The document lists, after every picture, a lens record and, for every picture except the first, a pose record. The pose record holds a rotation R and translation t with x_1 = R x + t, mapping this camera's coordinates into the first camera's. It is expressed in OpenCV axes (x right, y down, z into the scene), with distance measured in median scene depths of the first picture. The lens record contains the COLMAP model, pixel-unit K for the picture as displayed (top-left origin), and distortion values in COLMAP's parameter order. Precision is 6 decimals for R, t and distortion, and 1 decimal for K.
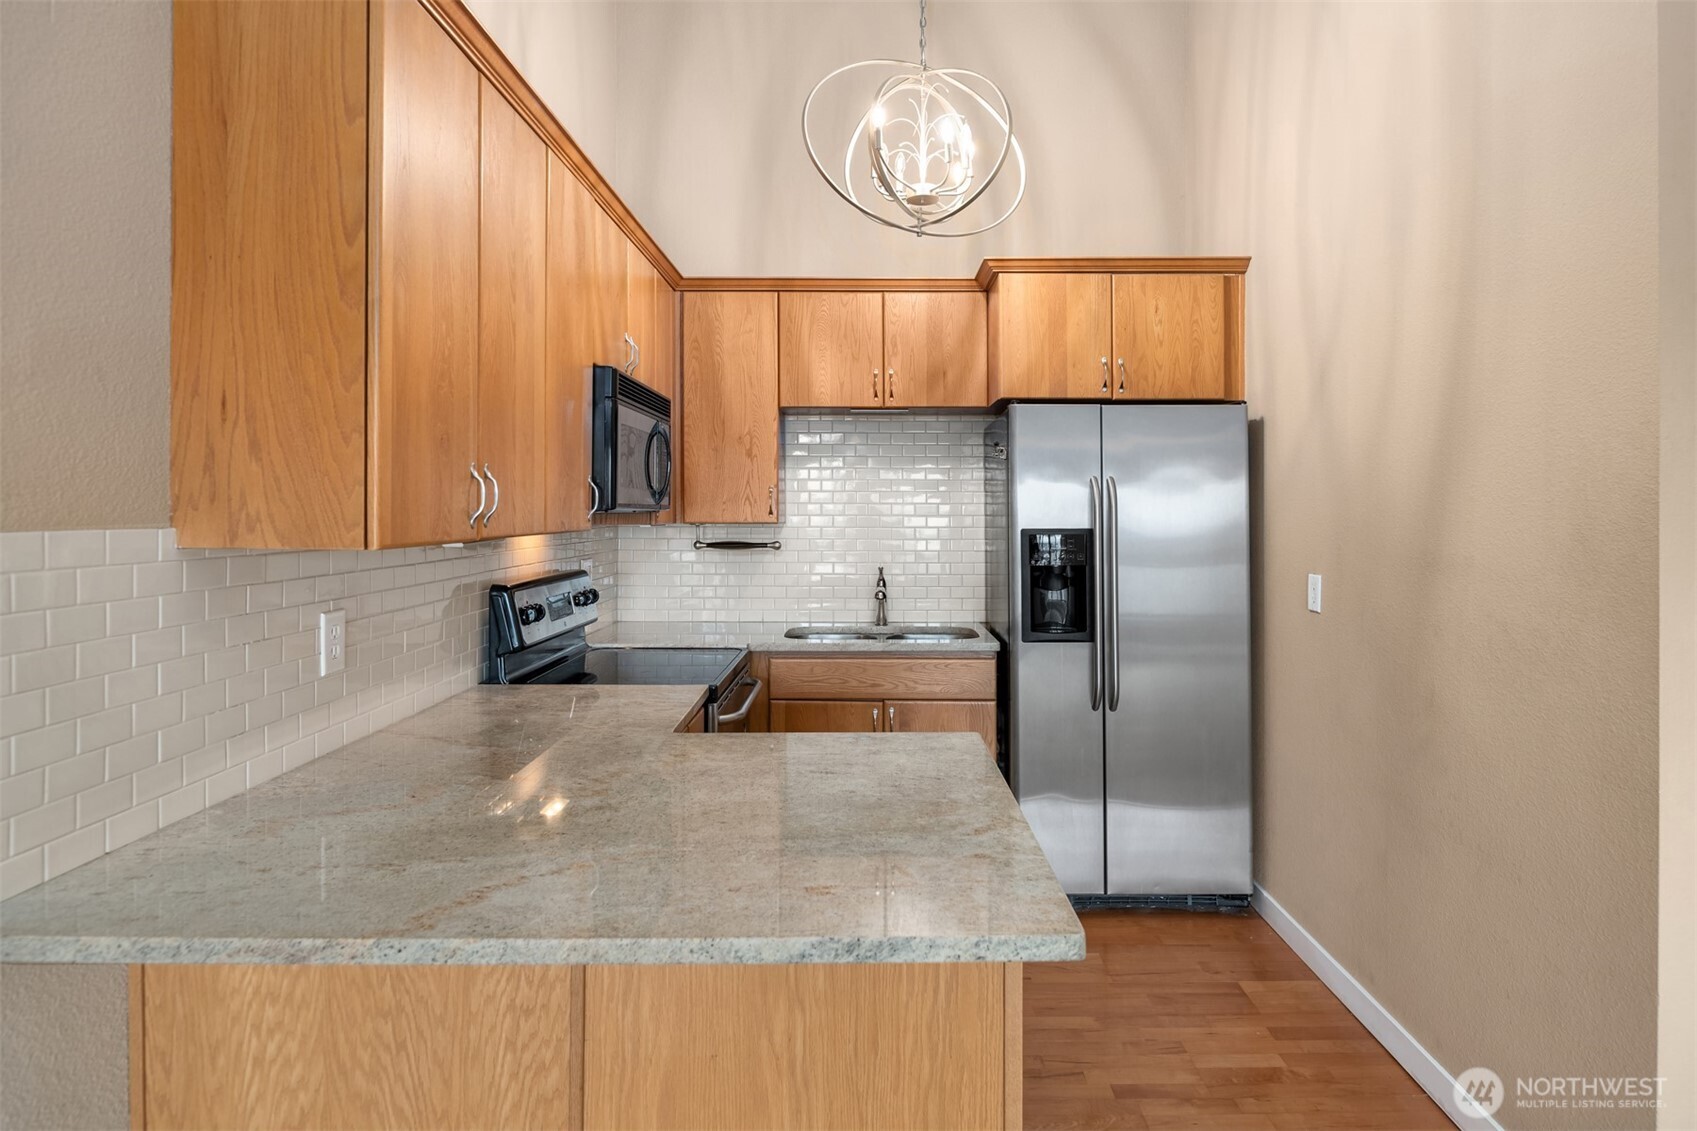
lens RADIAL K [[964.0, 0, 842.6], [0, 964.0, 518.6], [0, 0, 1]] dist [-0.004614, -0.003077]
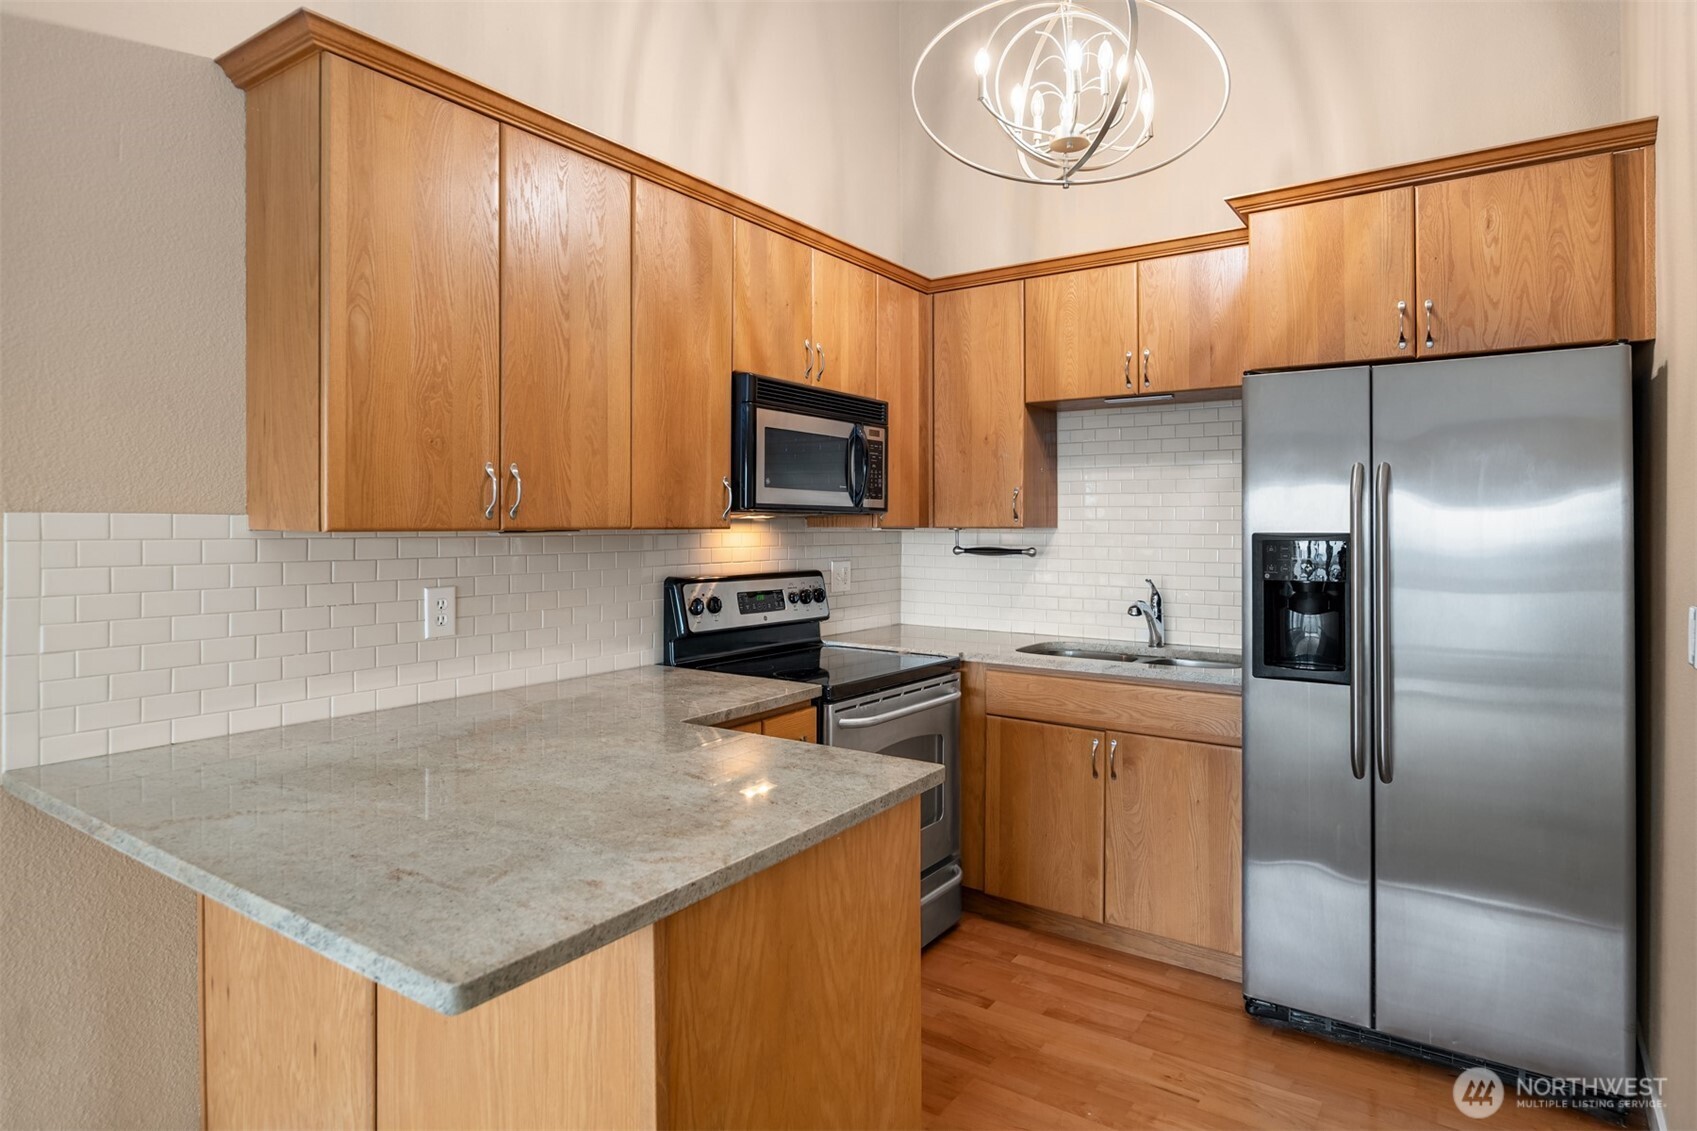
lens RADIAL K [[926.1, 0, 837.0], [0, 926.1, 534.1], [0, 0, 1]] dist [-0.005173, -0.001942]
pose [[0.822029, 0.005849, -0.569416, 0.325594], [-0.007588, 0.999971, -0.000683, 0.014157], [0.569395, 0.004882, 0.822050, 0.178872]]
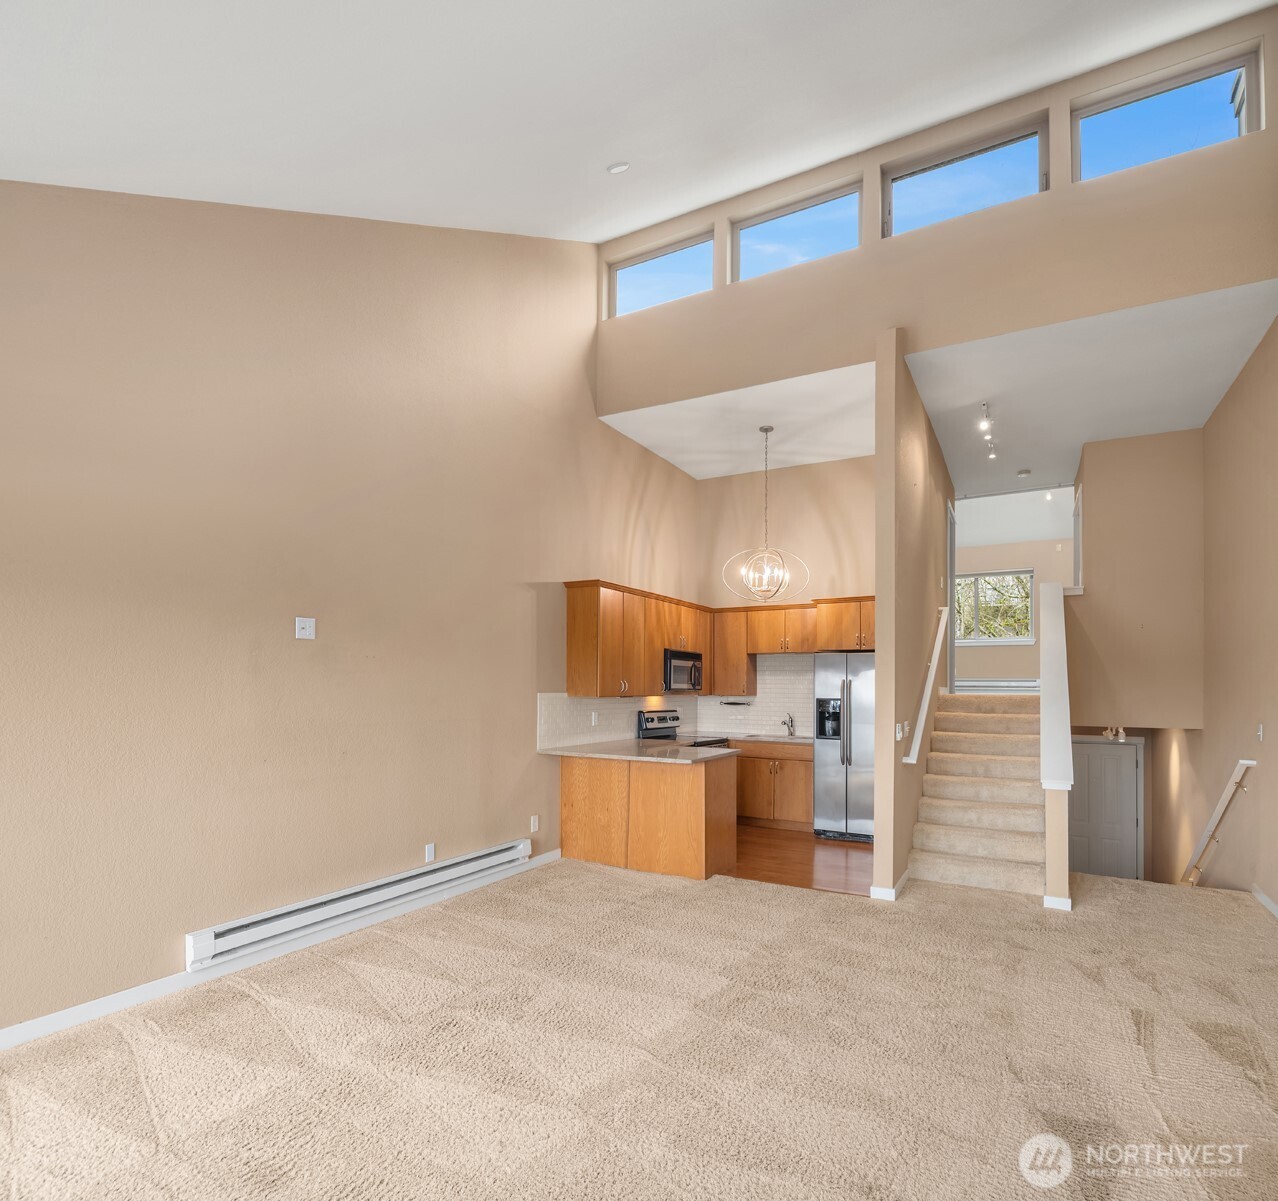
lens RADIAL K [[735.3, 0, 592.4], [0, 735.3, 691.6], [0, 0, 1]] dist [0.005112, 0.001155]
pose [[0.850330, 0.008316, -0.526185, 0.730618], [-0.013470, 0.999891, -0.005964, 0.012891], [0.526078, 0.012159, 0.850349, -1.116172]]
